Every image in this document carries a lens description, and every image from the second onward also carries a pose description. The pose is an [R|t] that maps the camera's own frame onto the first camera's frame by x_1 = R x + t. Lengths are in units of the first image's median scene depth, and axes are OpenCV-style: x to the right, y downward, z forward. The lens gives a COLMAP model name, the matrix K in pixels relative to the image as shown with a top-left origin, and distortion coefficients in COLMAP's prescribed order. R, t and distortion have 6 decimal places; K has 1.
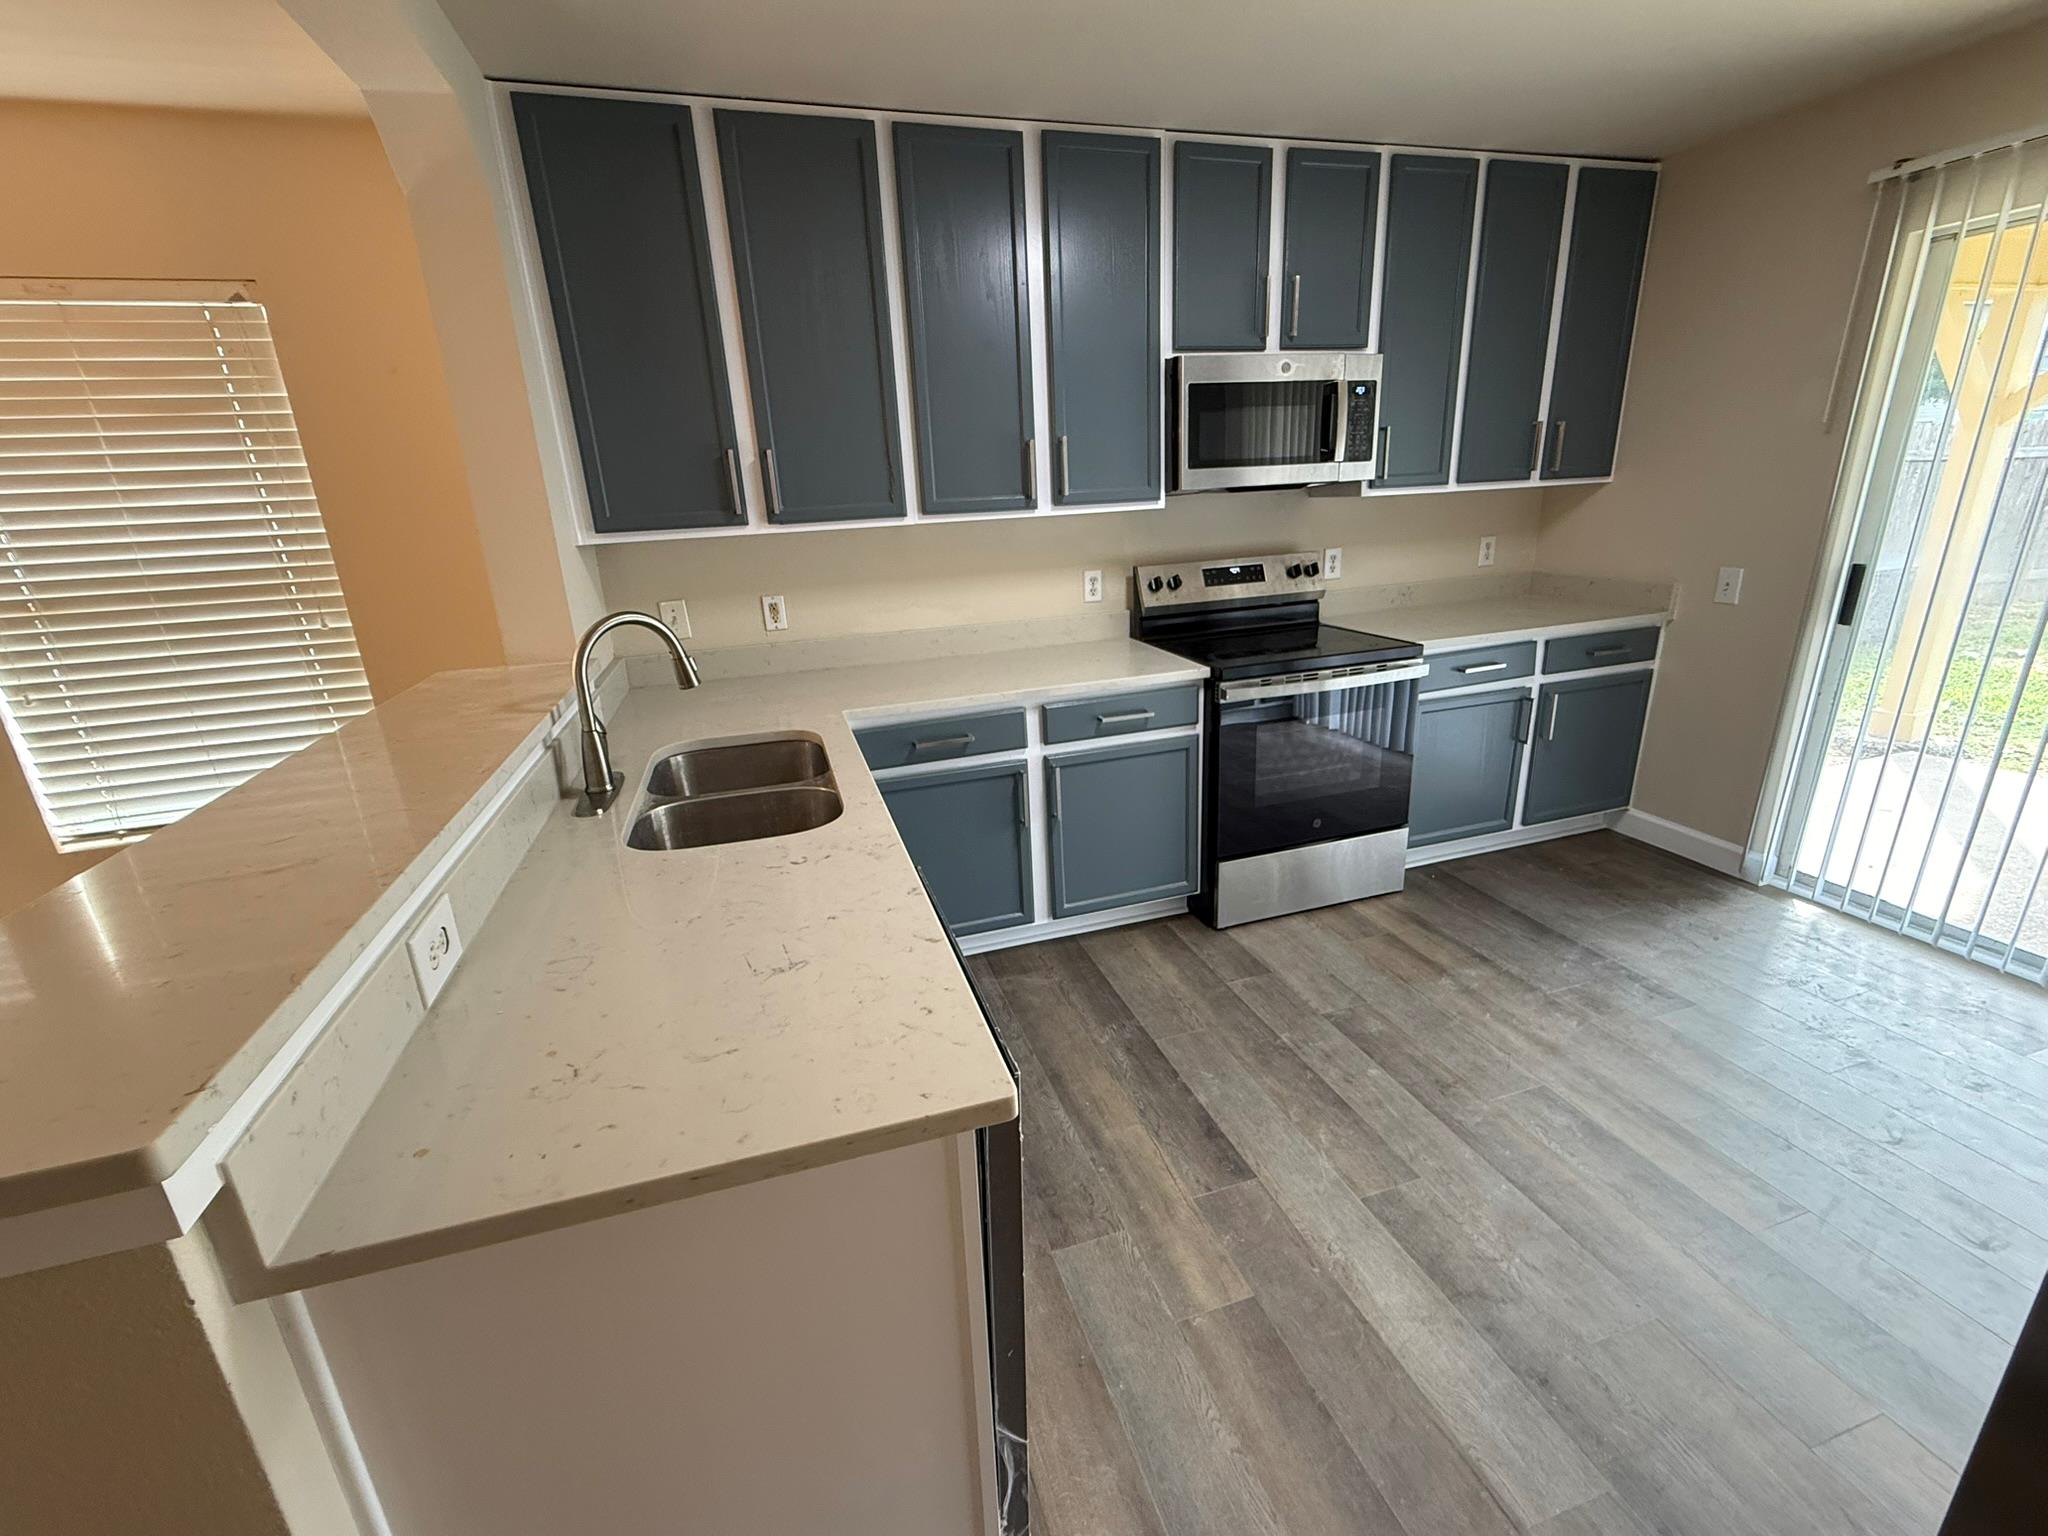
lens RADIAL K [[859.7, 0, 1021.4], [0, 859.7, 765.1], [0, 0, 1]] dist [-0.002688, 0.000973]
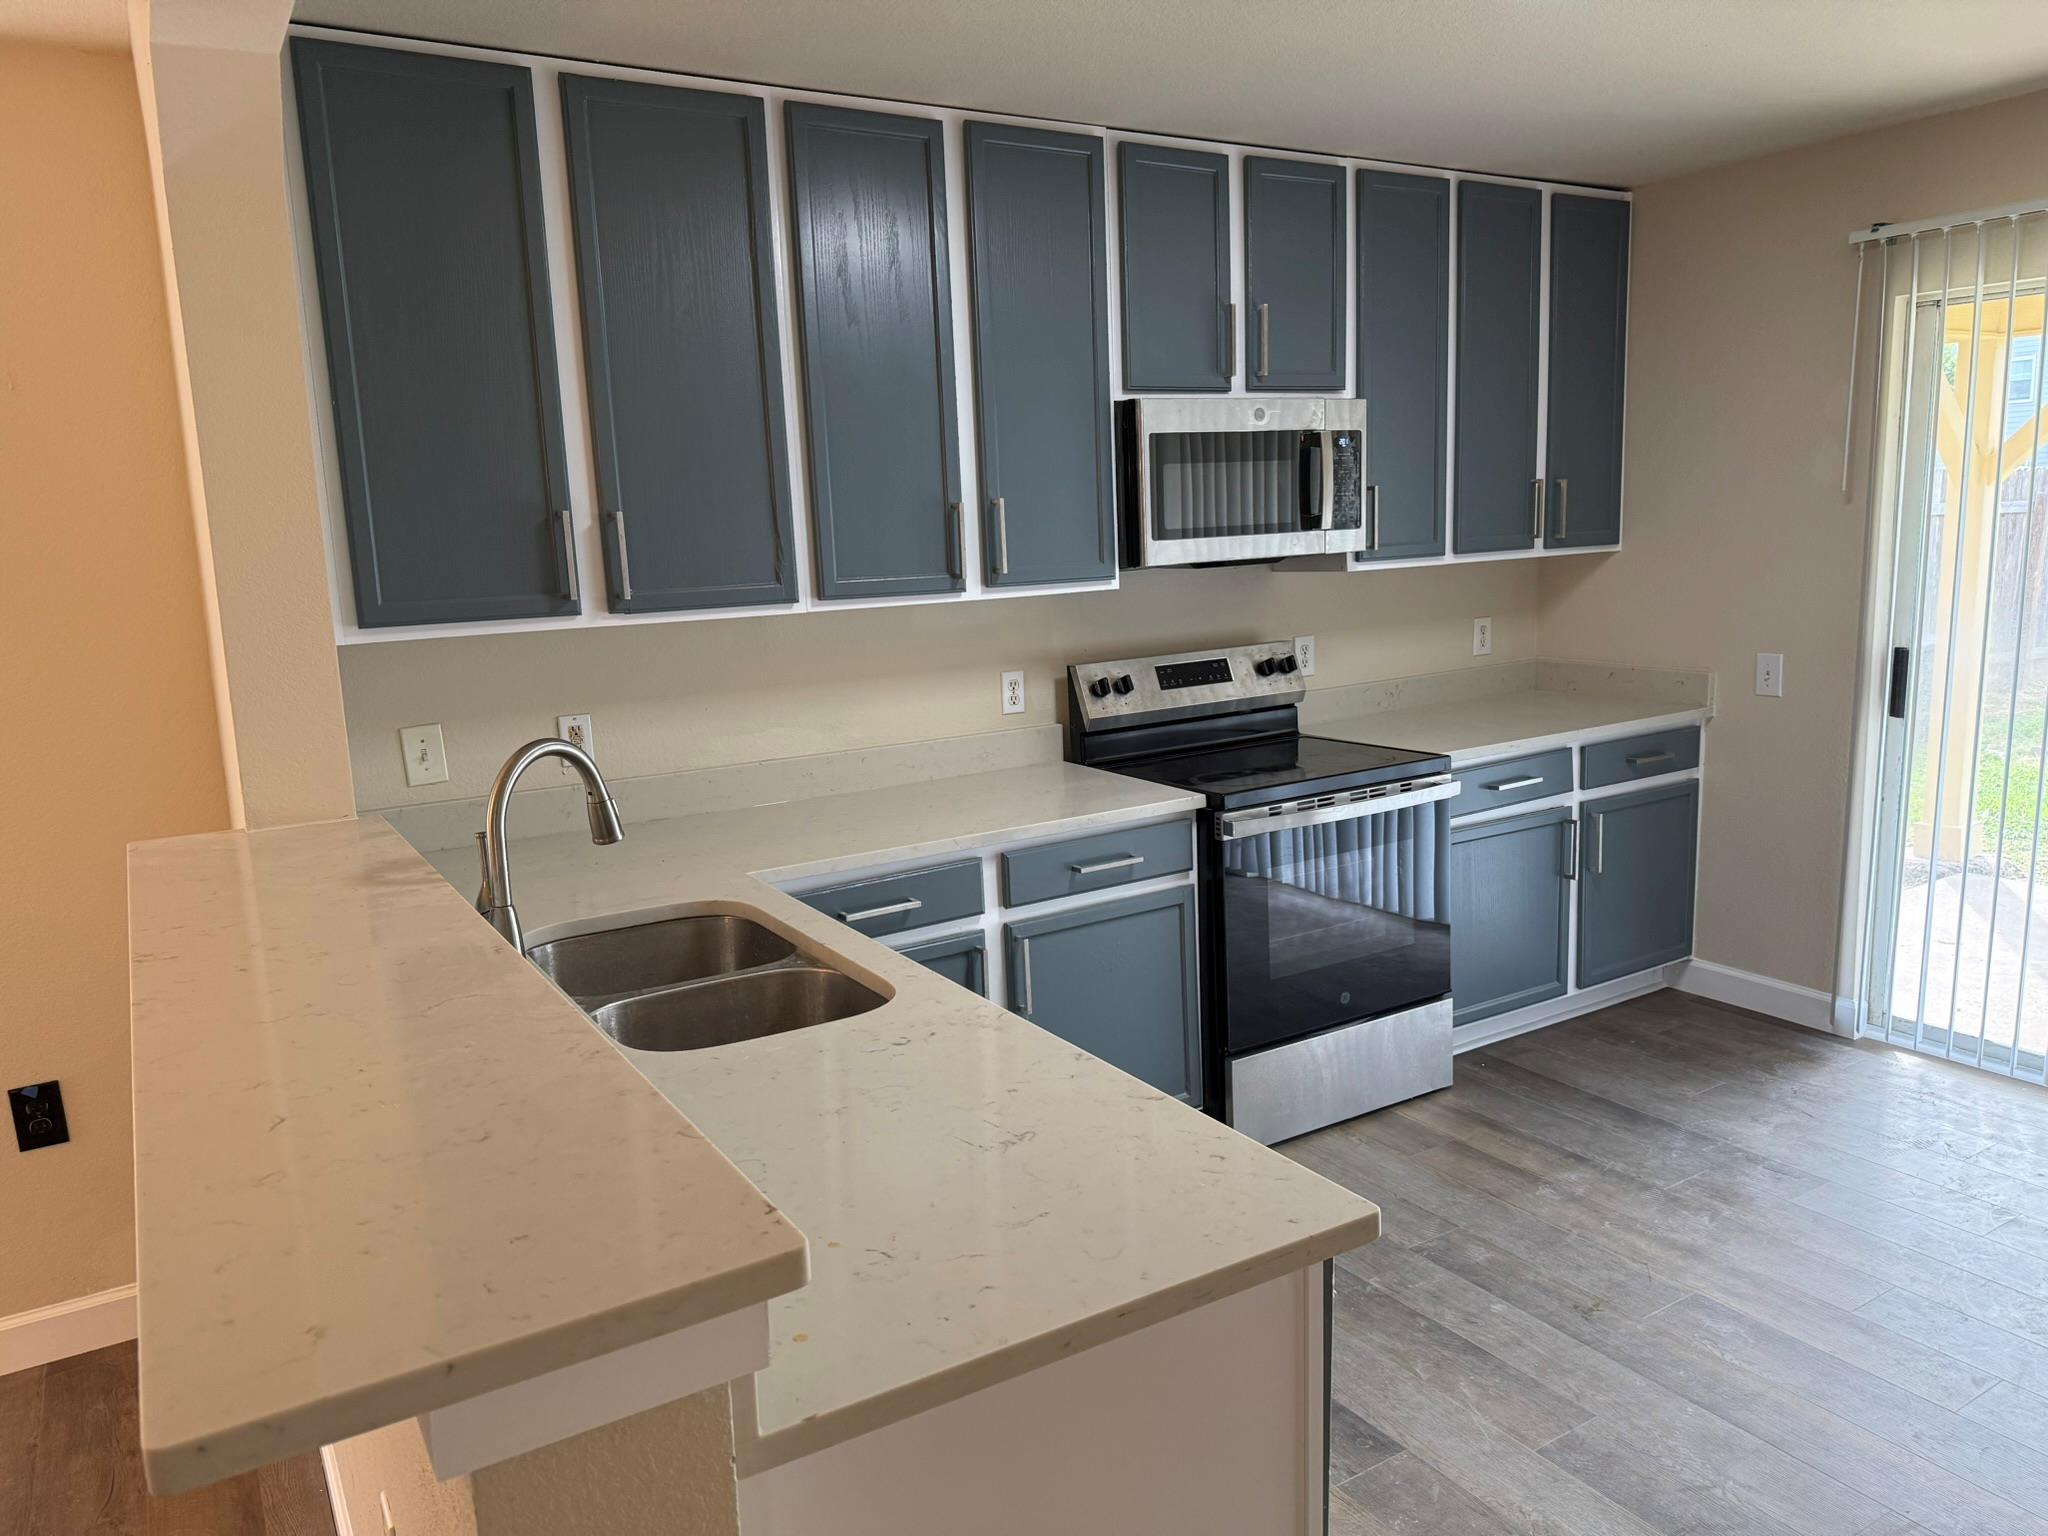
lens RADIAL K [[1431.6, 0, 1030.5], [0, 1431.6, 770.5], [0, 0, 1]] dist [0.045222, -0.057674]
pose [[0.967993, -0.034516, 0.248594, -0.251530], [0.071648, 0.987283, -0.141909, 0.033724], [-0.240535, 0.155178, 0.958156, -0.171856]]
